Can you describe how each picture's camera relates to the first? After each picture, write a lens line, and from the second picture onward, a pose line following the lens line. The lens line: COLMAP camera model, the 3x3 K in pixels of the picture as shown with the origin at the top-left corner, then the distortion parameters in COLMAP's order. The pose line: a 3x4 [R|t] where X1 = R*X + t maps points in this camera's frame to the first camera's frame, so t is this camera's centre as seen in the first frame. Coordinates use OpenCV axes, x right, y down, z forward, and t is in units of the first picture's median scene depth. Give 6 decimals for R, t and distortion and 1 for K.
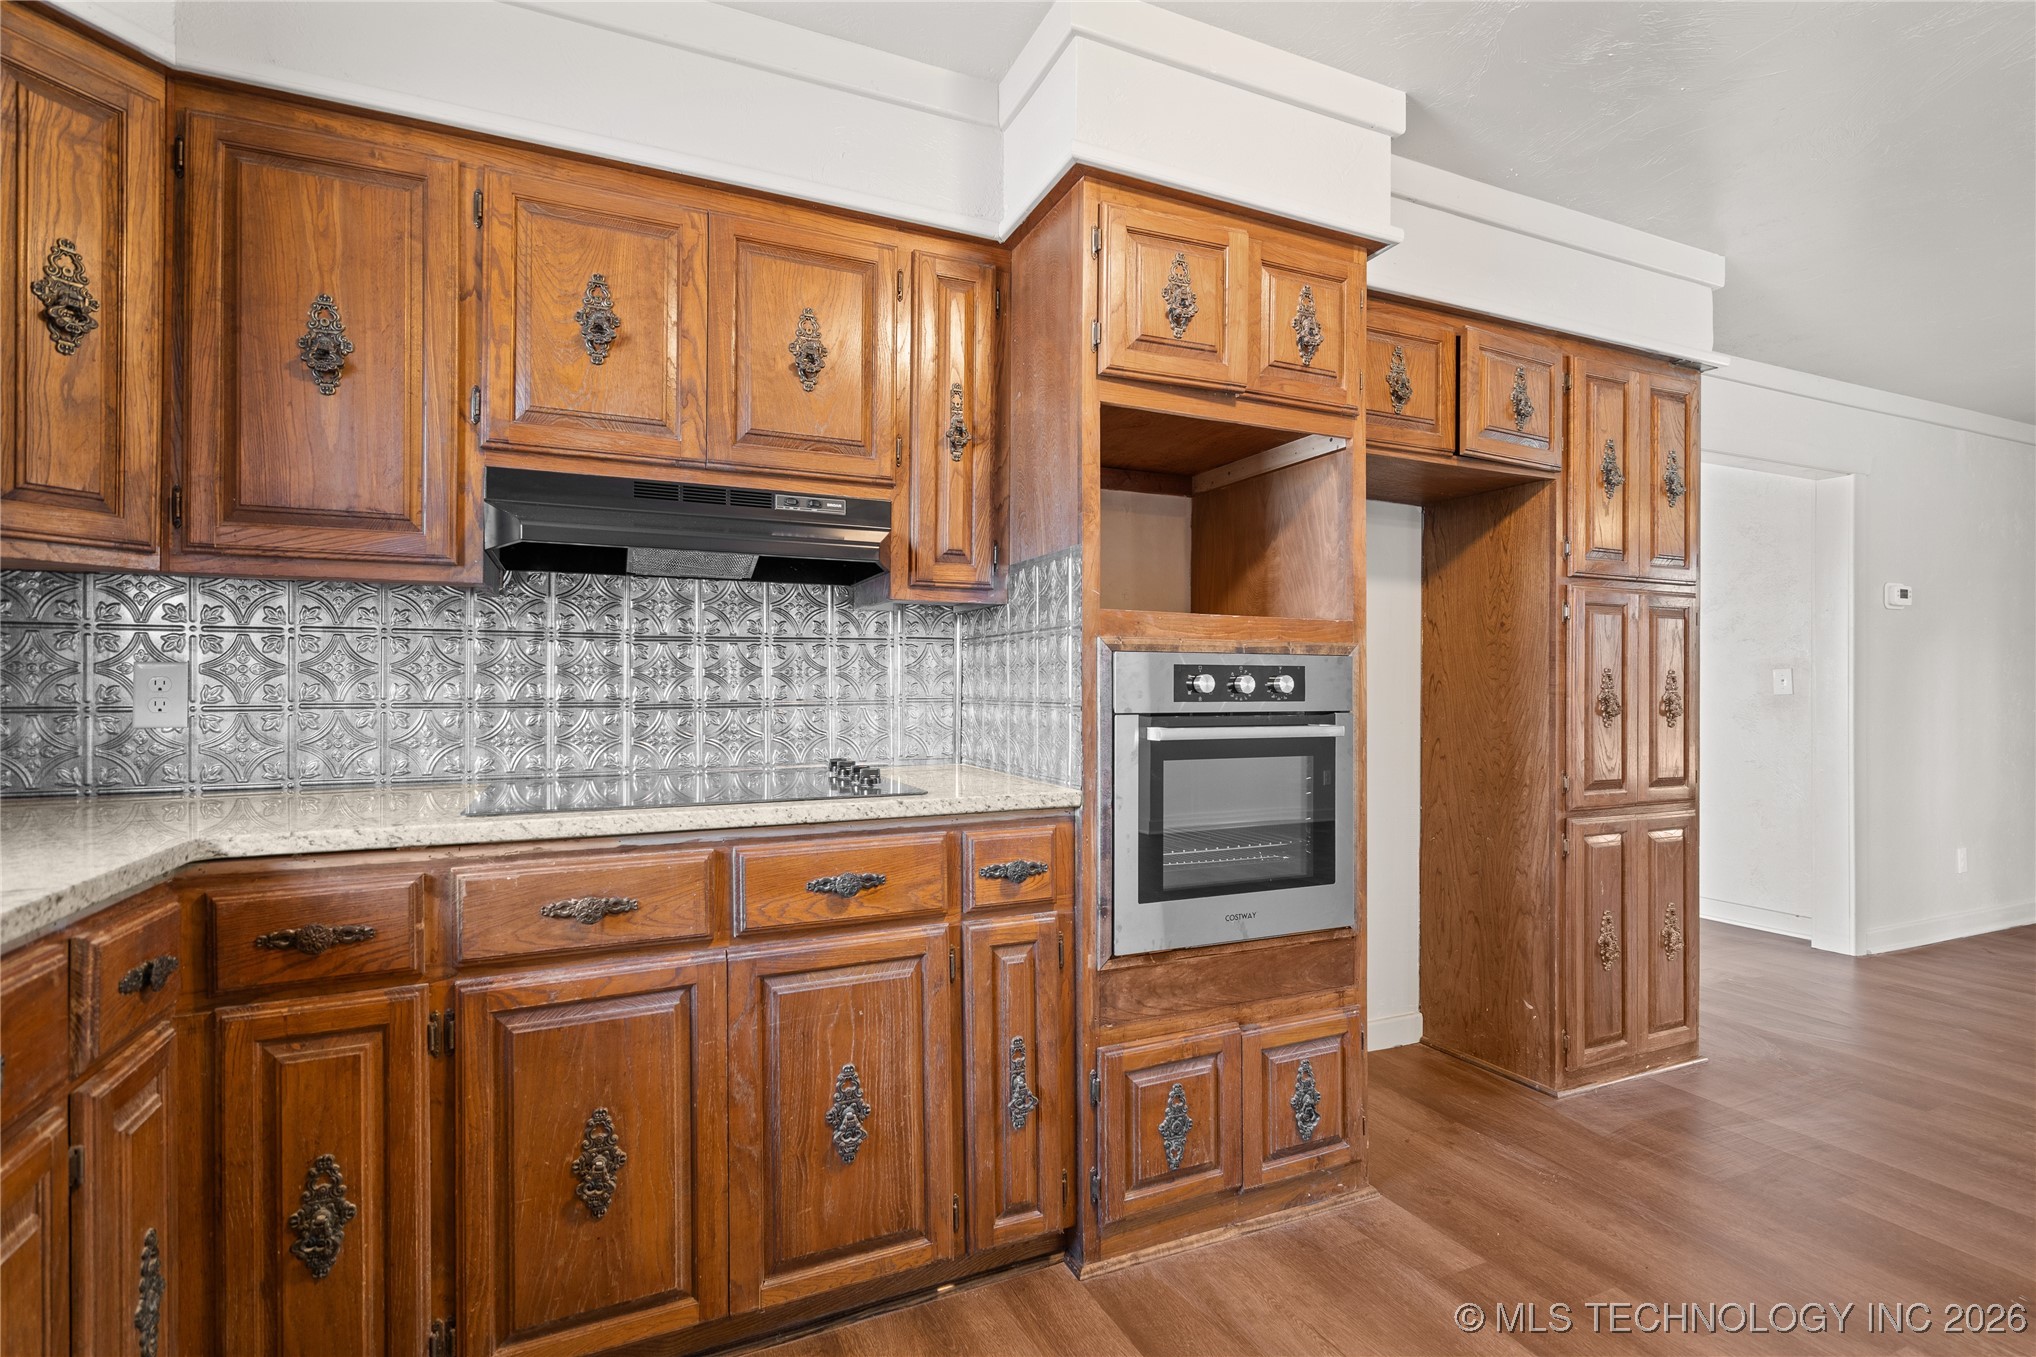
lens RADIAL K [[946.8, 0, 1015.1], [0, 946.8, 679.9], [0, 0, 1]] dist [-0.005452, 0.001356]
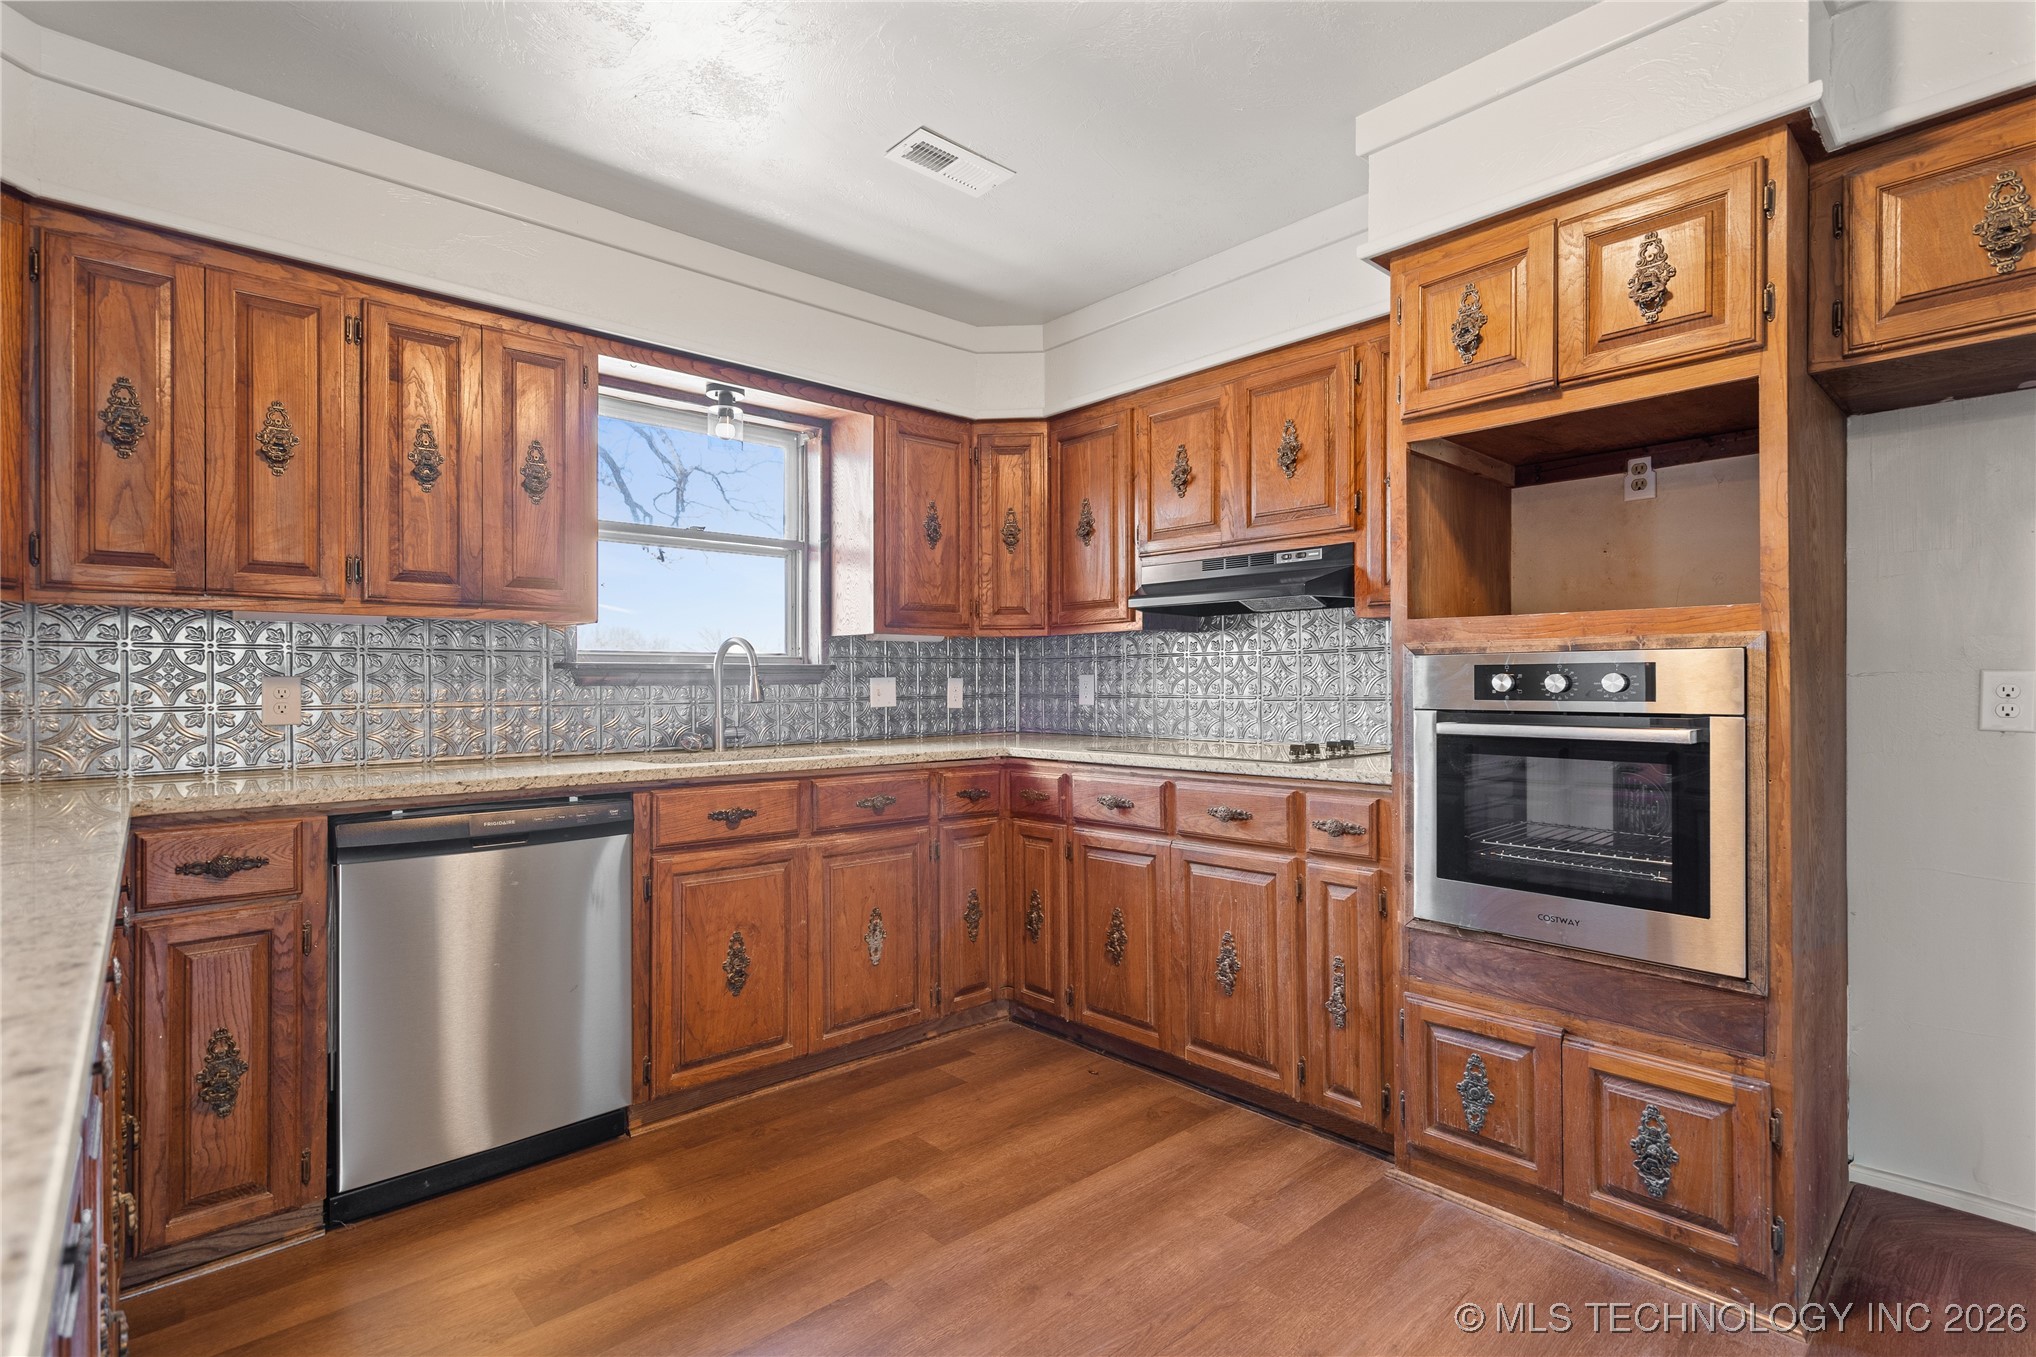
lens RADIAL K [[946.8, 0, 1024.2], [0, 946.8, 677.6], [0, 0, 1]] dist [-0.005452, 0.001356]
pose [[0.317843, -0.008637, -0.948104, 1.047192], [0.010290, 0.999931, -0.005659, -0.001483], [0.948088, -0.007957, 0.317910, 0.174657]]
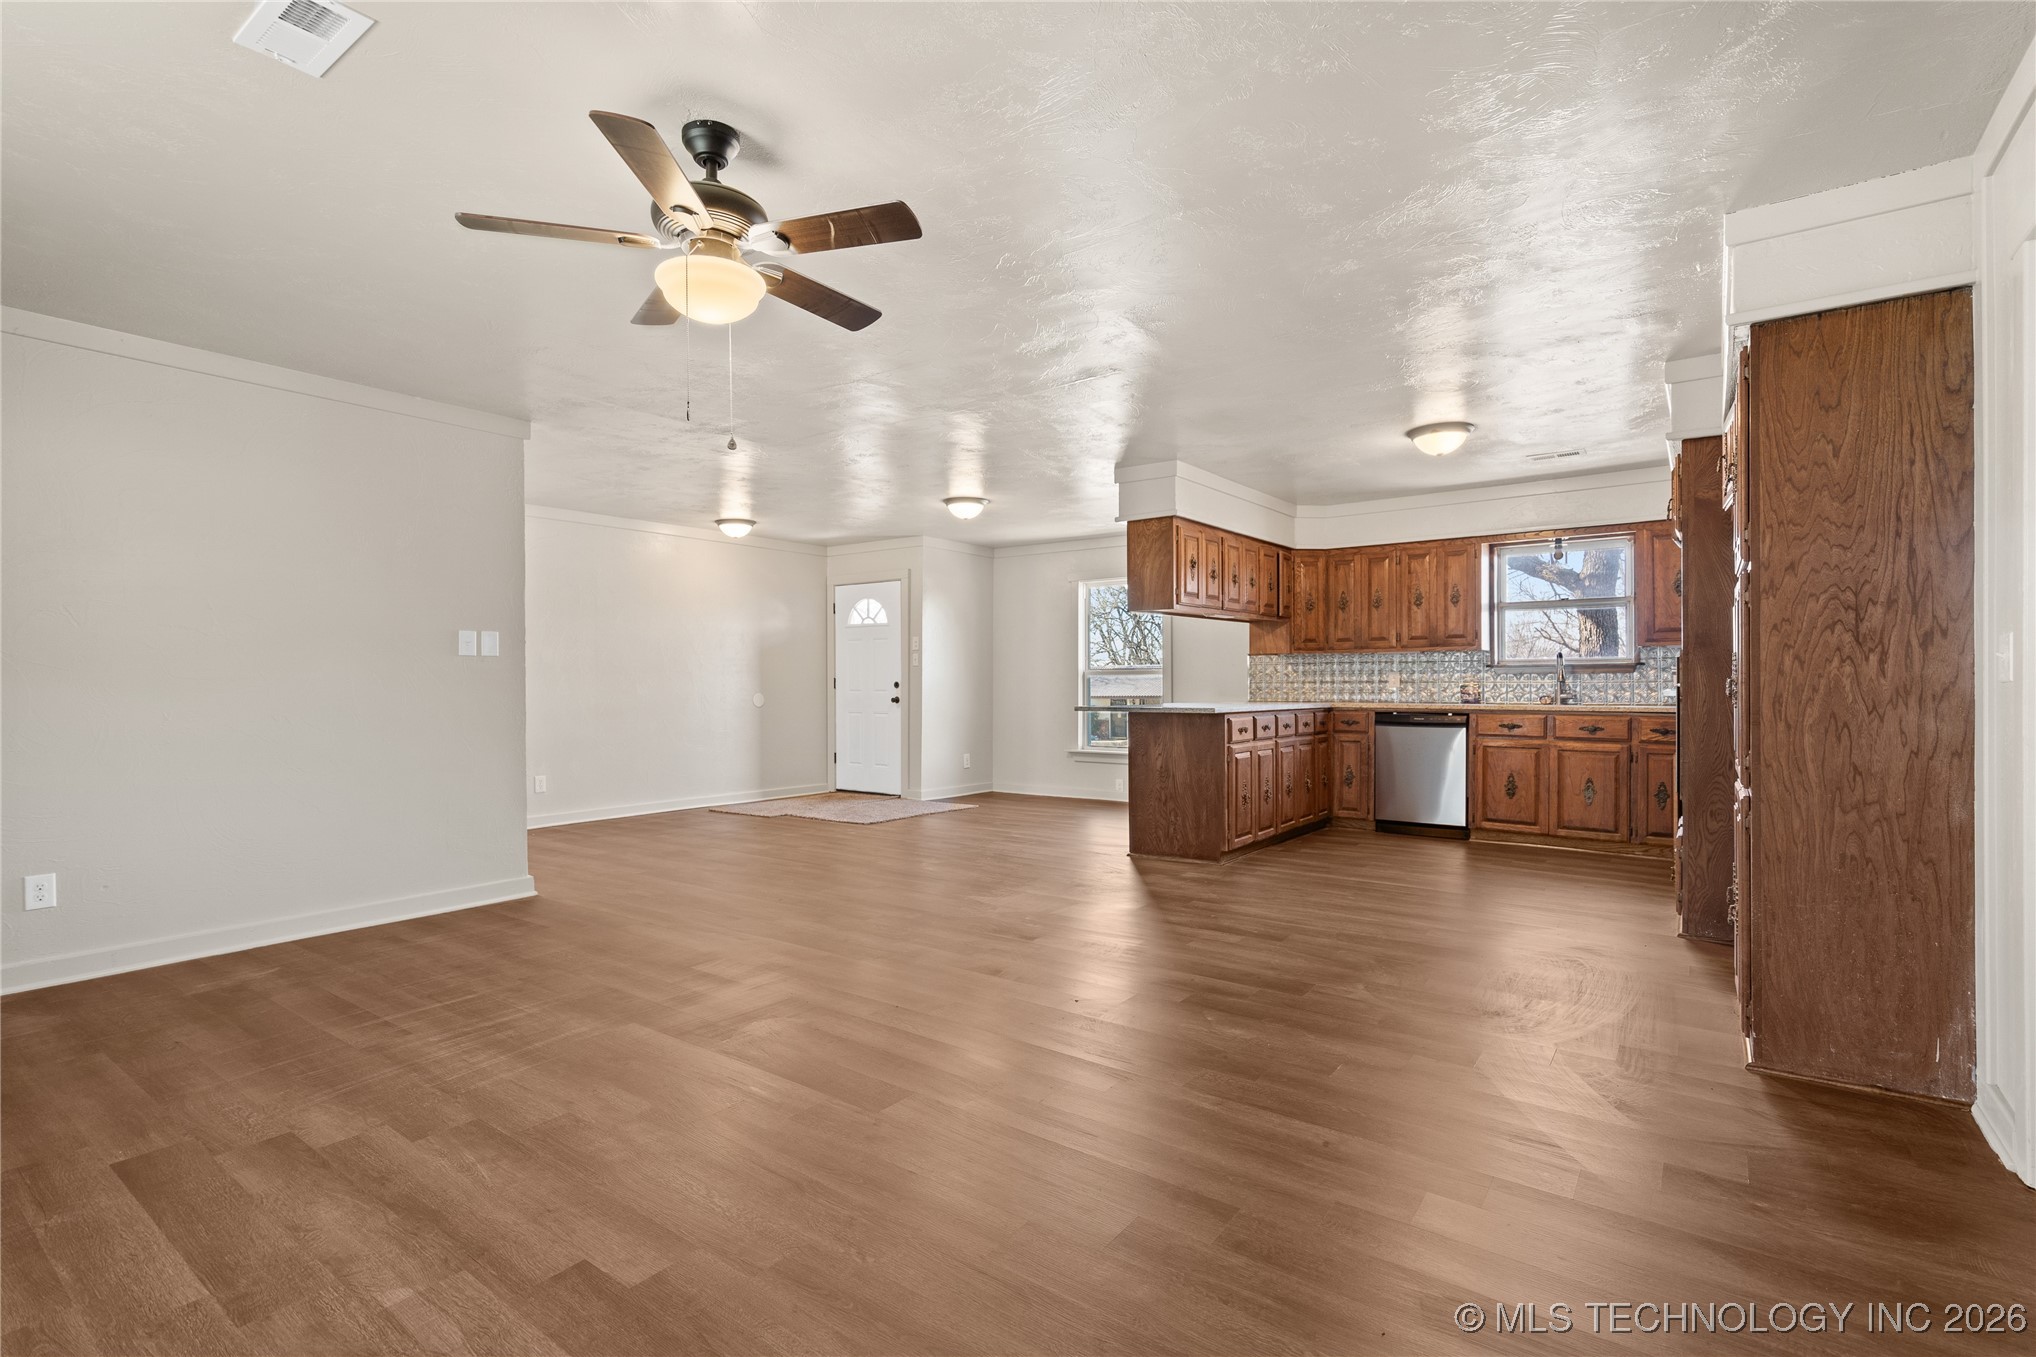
lens RADIAL K [[946.8, 0, 1005.3], [0, 946.8, 683.7], [0, 0, 1]] dist [-0.005452, 0.001356]
pose [[-0.870980, 0.002959, -0.491310, 2.861663], [0.005763, 0.999975, -0.004193, 0.036959], [0.491285, -0.006484, -0.870974, 2.277173]]
